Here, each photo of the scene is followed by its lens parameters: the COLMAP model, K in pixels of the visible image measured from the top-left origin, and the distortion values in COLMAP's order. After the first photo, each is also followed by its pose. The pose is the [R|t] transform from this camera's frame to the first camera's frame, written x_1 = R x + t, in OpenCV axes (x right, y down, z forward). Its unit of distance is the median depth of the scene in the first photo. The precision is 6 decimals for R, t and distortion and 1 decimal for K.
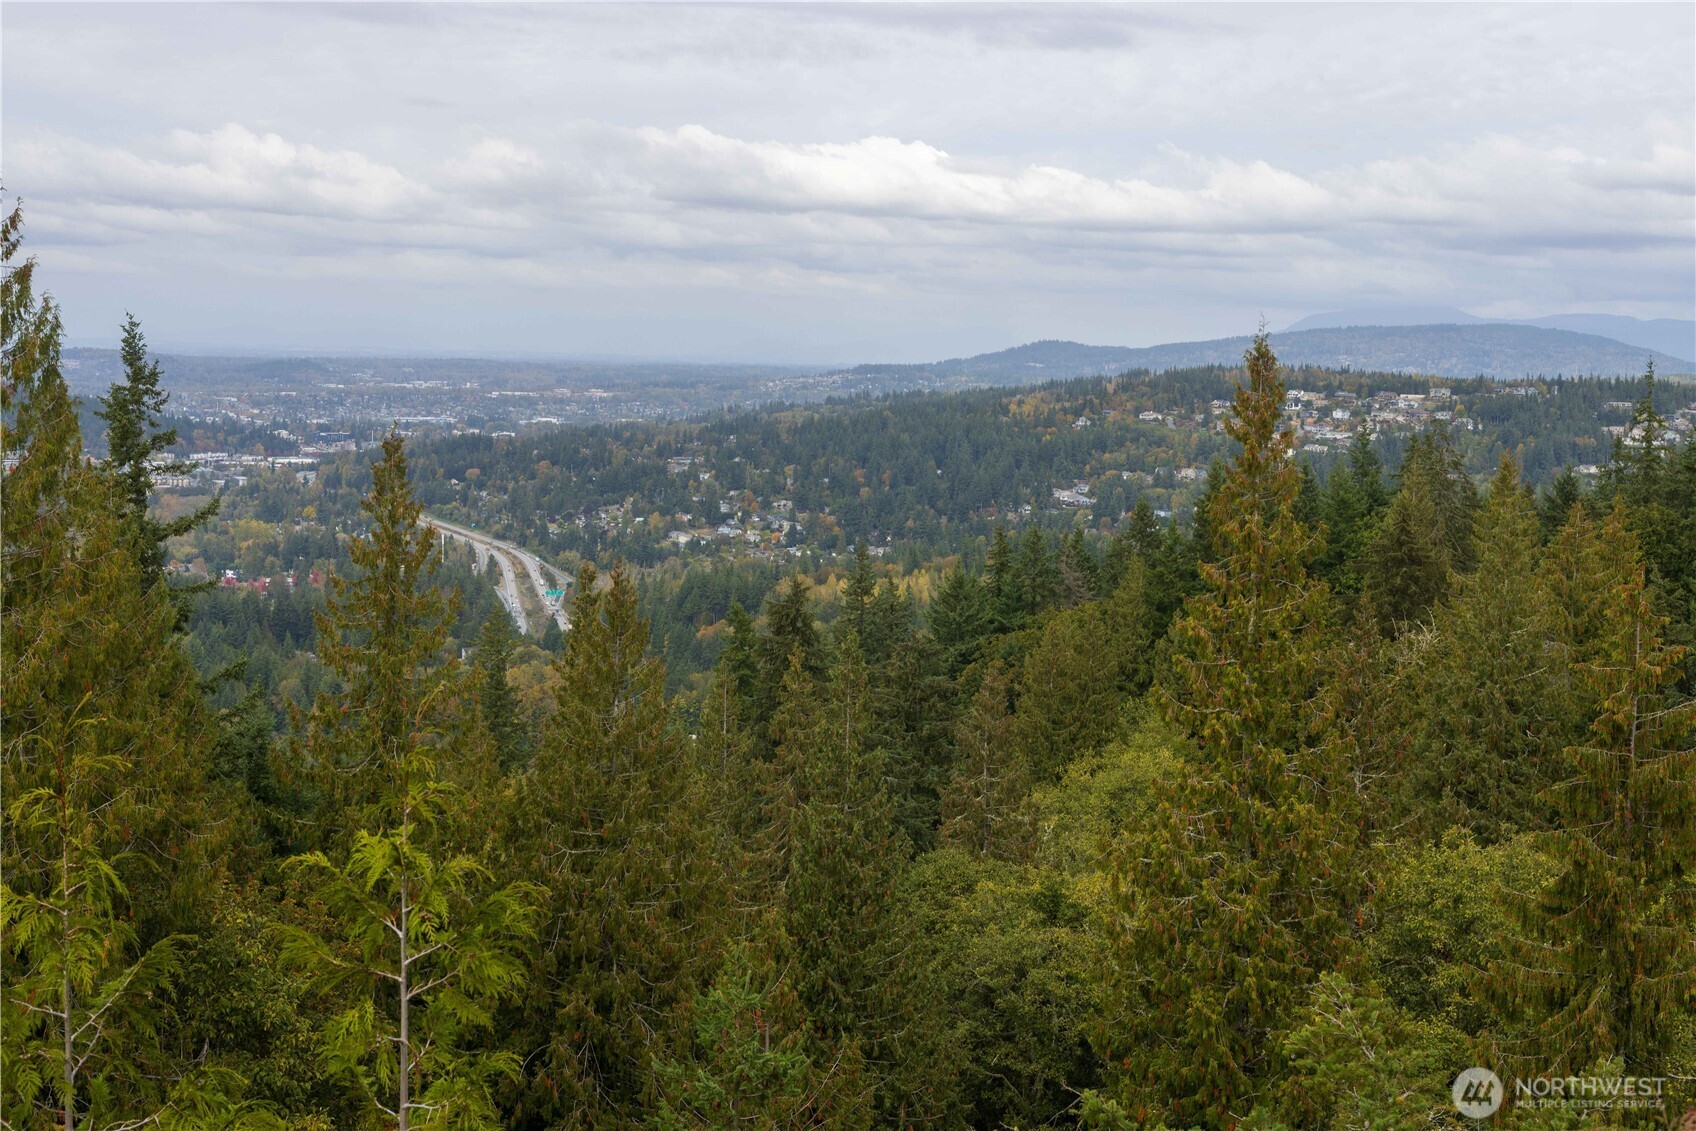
lens RADIAL K [[2116.7, 0, 786.6], [0, 2116.7, 564.4], [0, 0, 1]] dist [-0.016997, -0.006491]
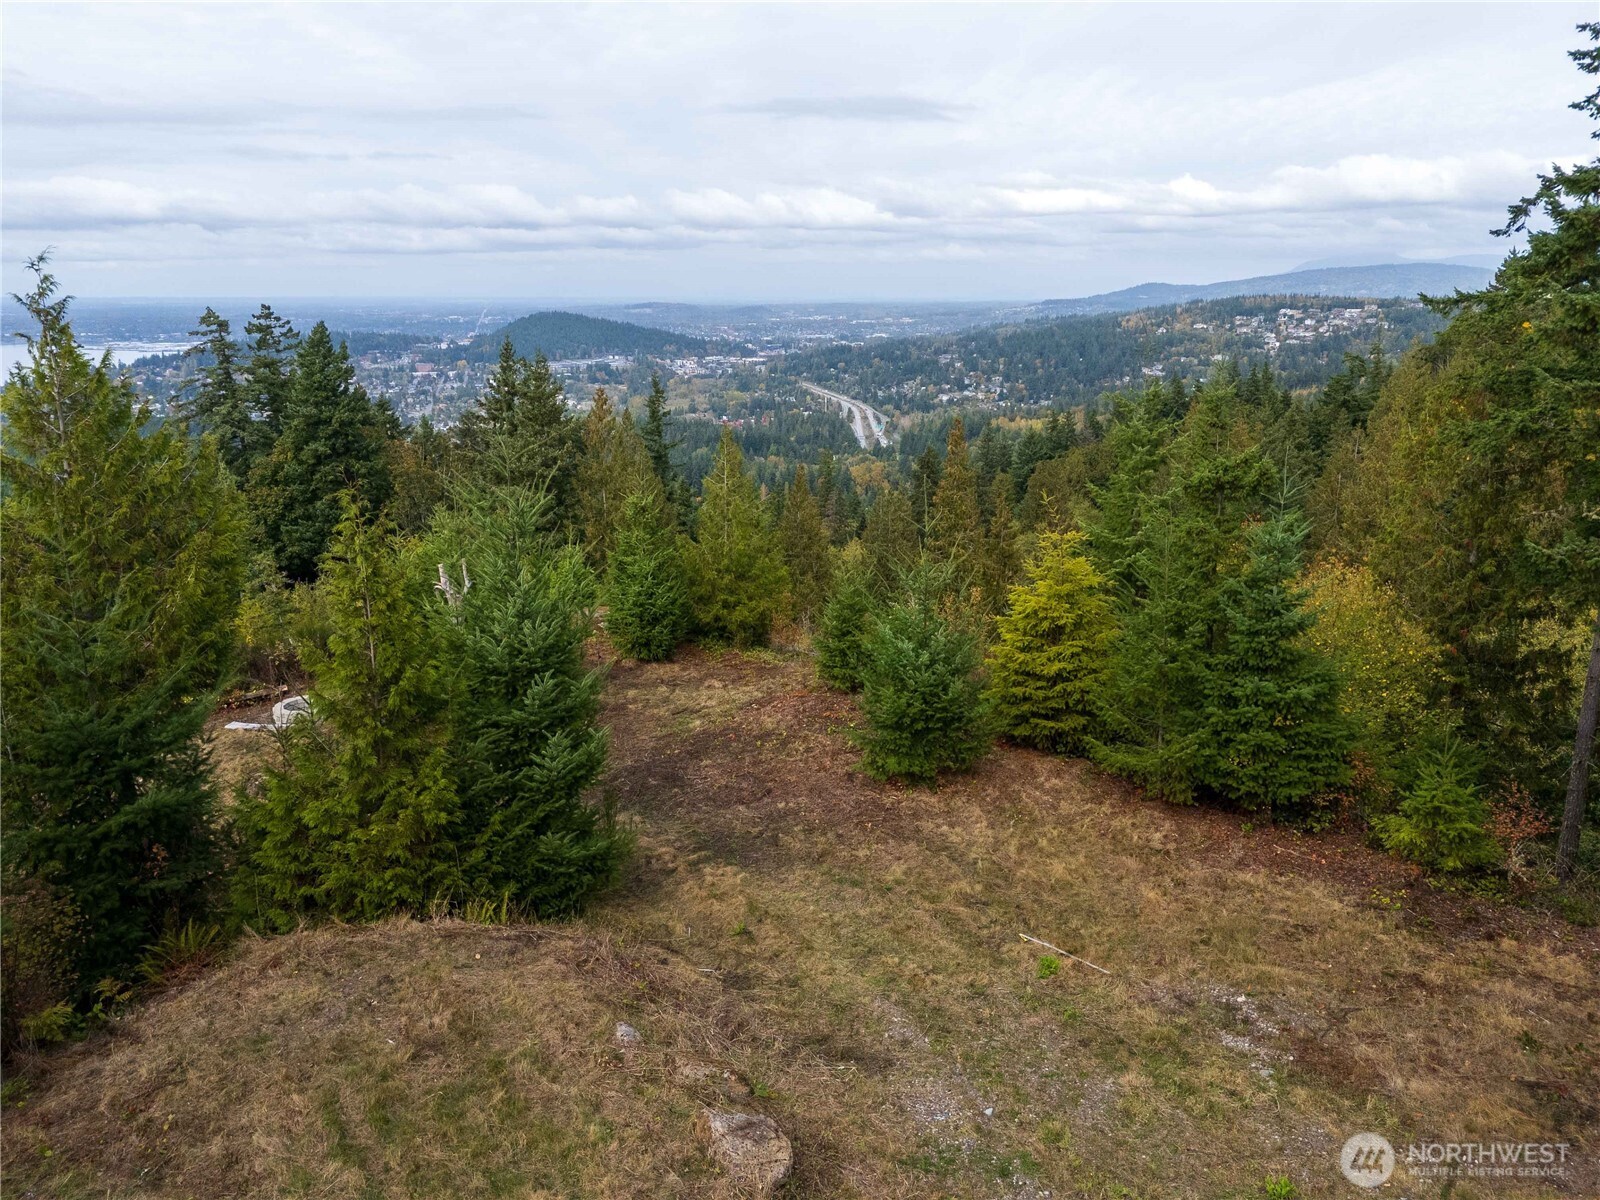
lens RADIAL K [[1179.7, 0, 800.0], [0, 1179.7, 600.0], [0, 0, 1]] dist [0.087162, -0.091733]
pose [[0.978324, 0.023703, -0.205718, 0.050273], [0.012570, 0.984798, 0.173246, -0.019322], [0.206697, -0.172077, 0.963154, -0.128015]]
